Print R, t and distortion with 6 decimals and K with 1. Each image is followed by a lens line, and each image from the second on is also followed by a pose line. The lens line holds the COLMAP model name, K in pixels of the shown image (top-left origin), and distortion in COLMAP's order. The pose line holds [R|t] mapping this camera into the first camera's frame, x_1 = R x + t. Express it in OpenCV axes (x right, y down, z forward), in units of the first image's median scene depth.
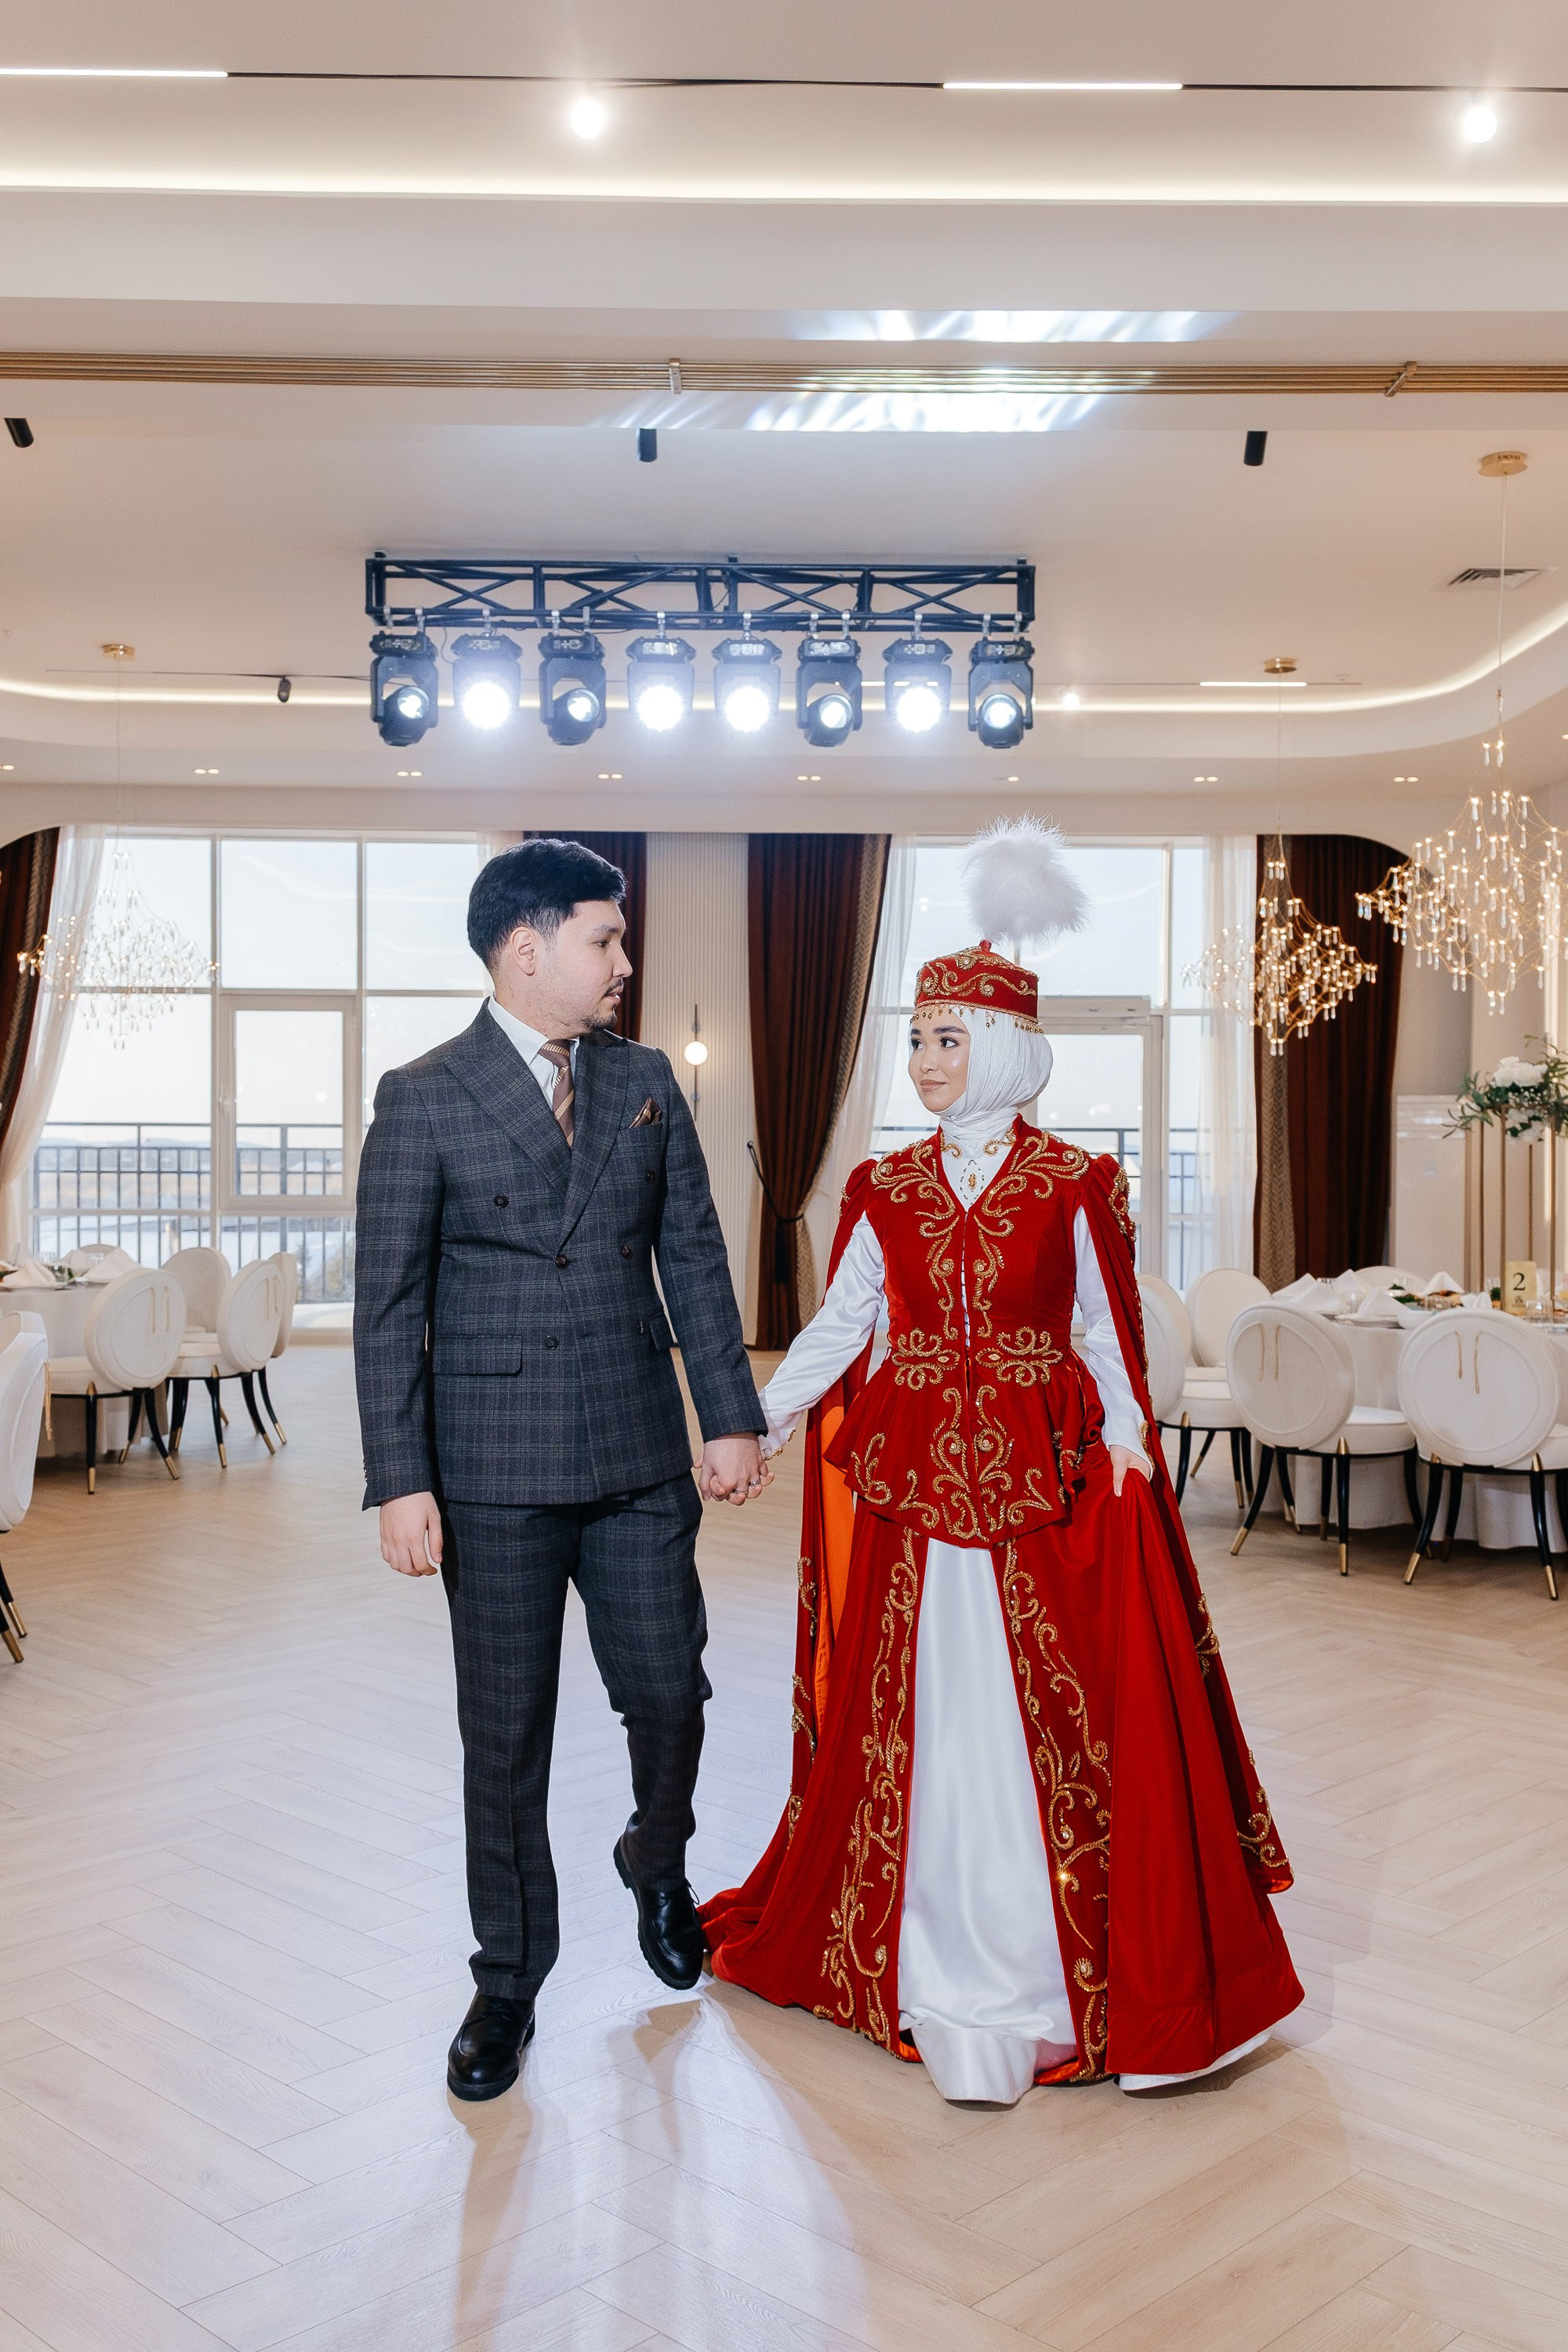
lens RADIAL K [[2170.0, 0, 784.0], [0, 2170.0, 1176.0], [0, 0, 1]] dist [0.000266, 0.000075]
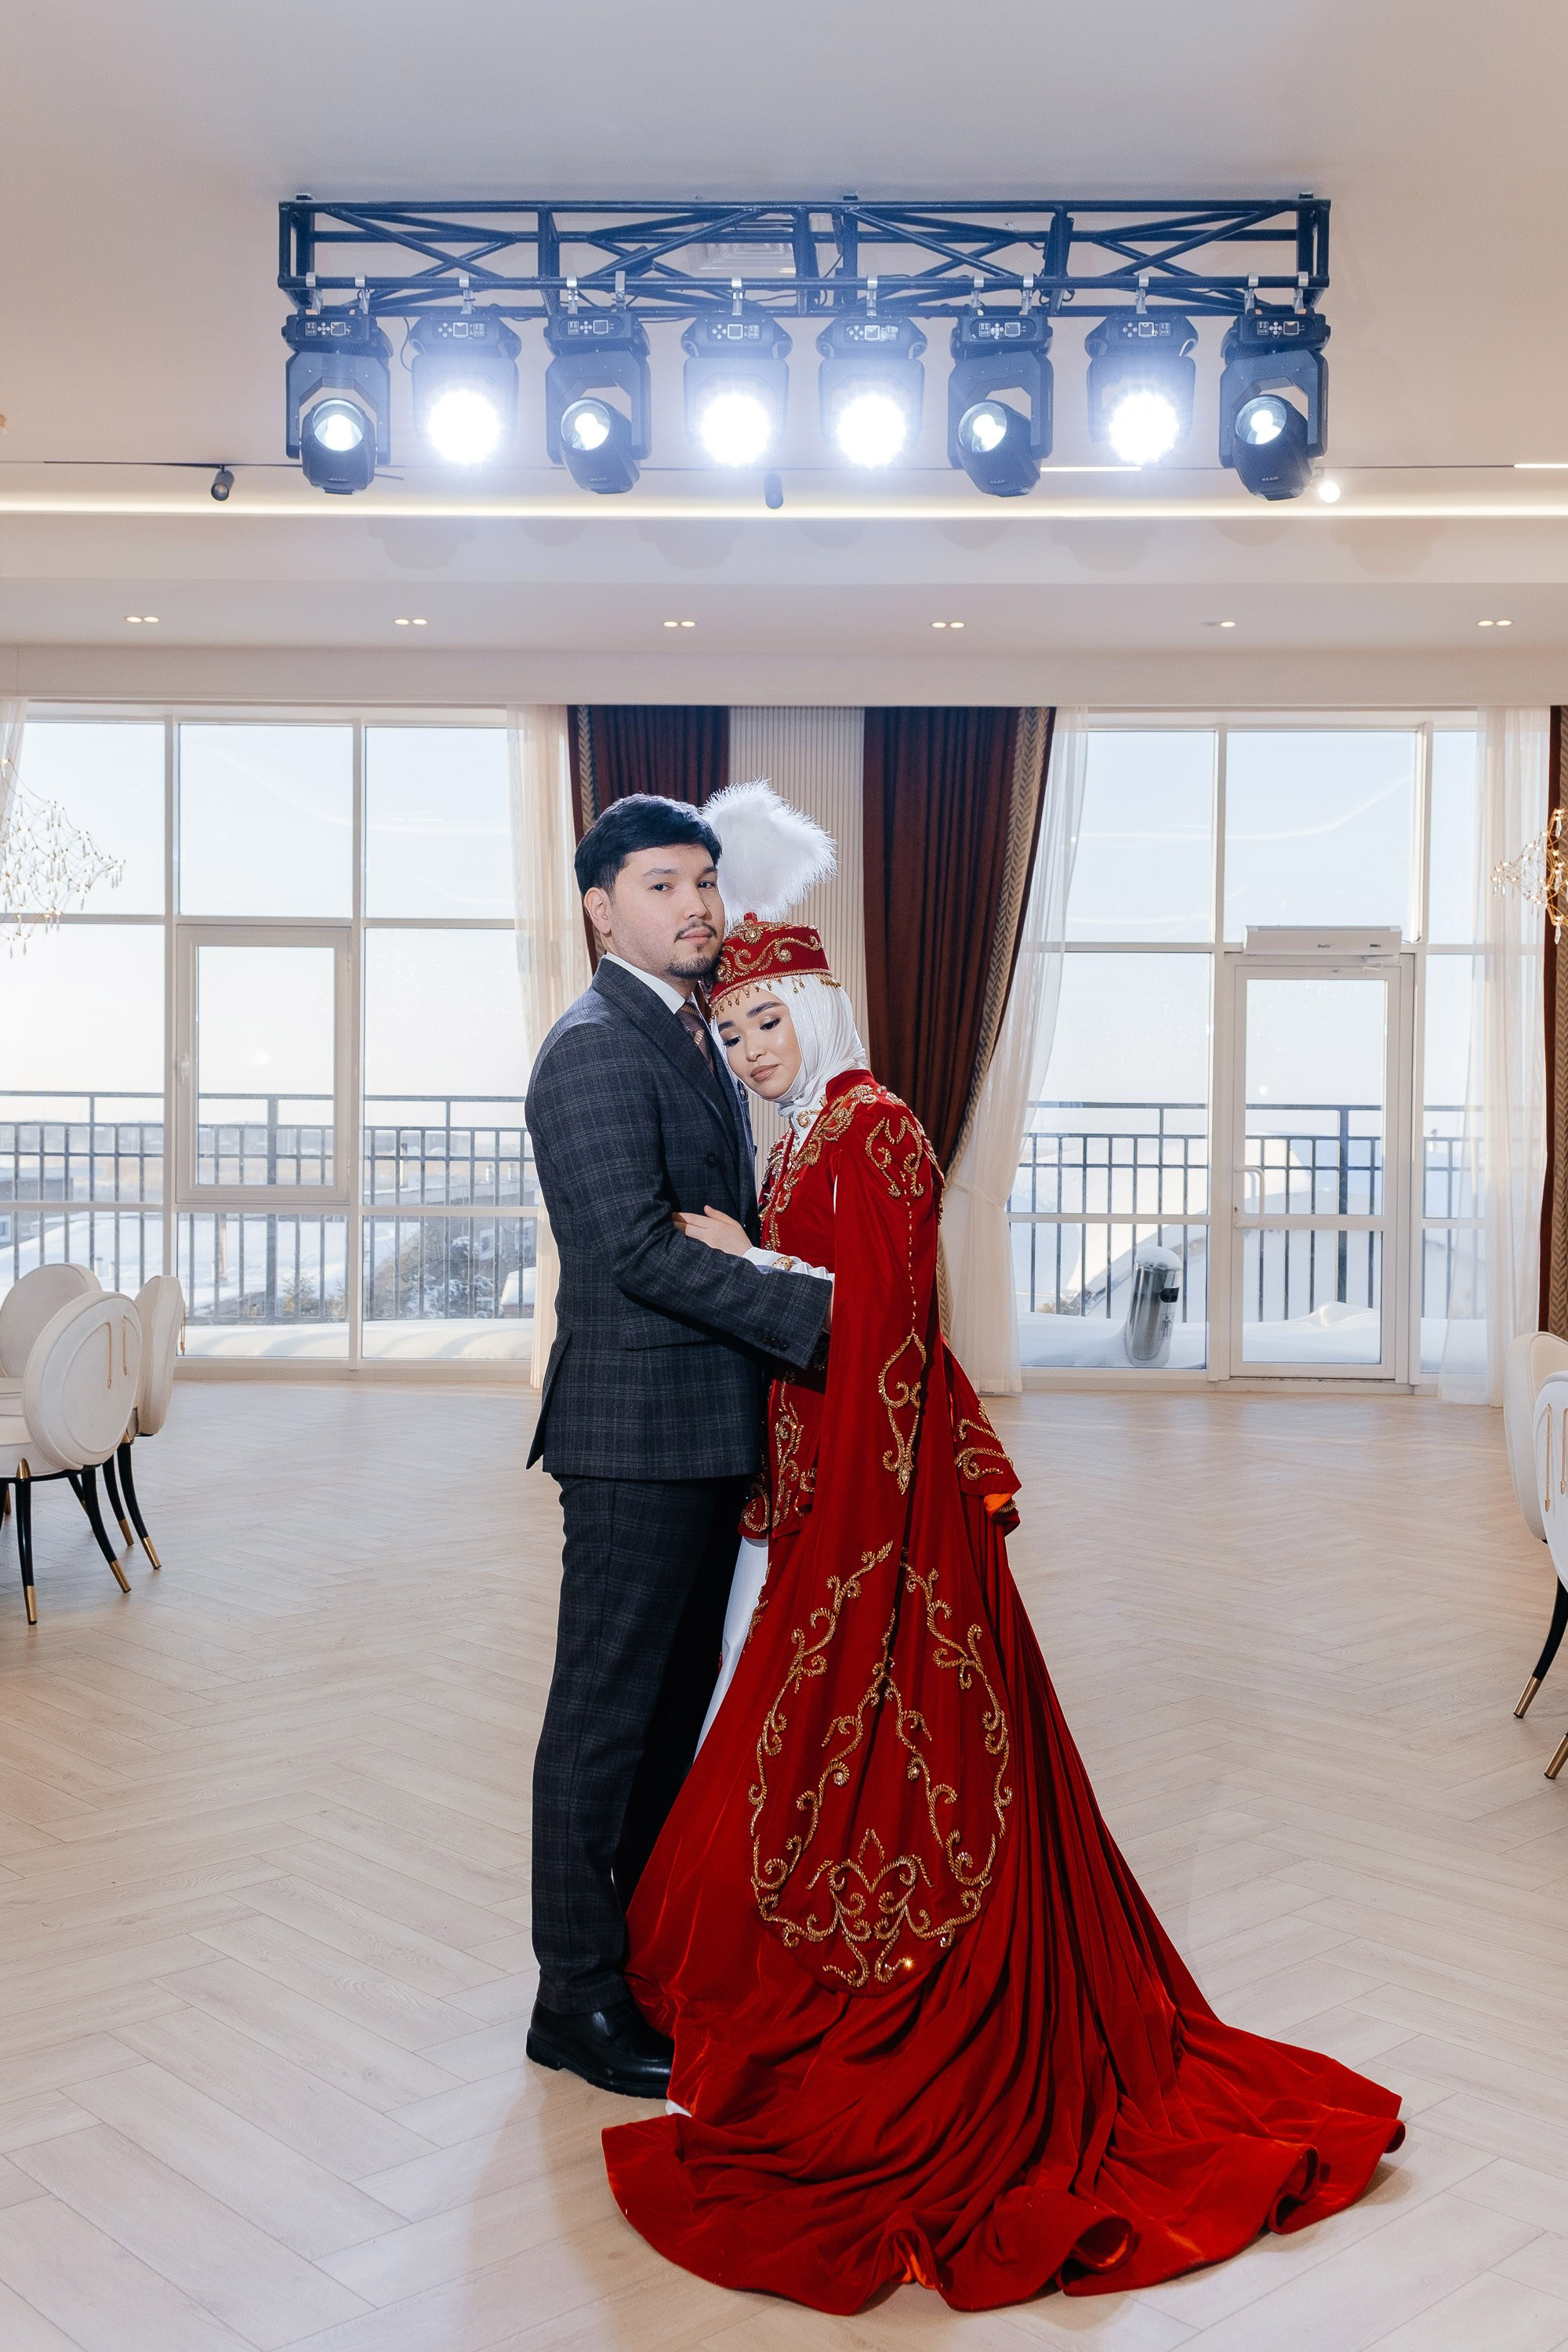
lens RADIAL K [[2239.6, 0, 784.0], [0, 2239.6, 1176.0], [0, 0, 1]] dist [-0.001853, -0.000869]
pose [[0.998868, 0.006966, -0.047054, -0.007337], [-0.006694, 0.999960, 0.005947, -0.000476], [0.047094, -0.005625, 0.998875, 0.248332]]
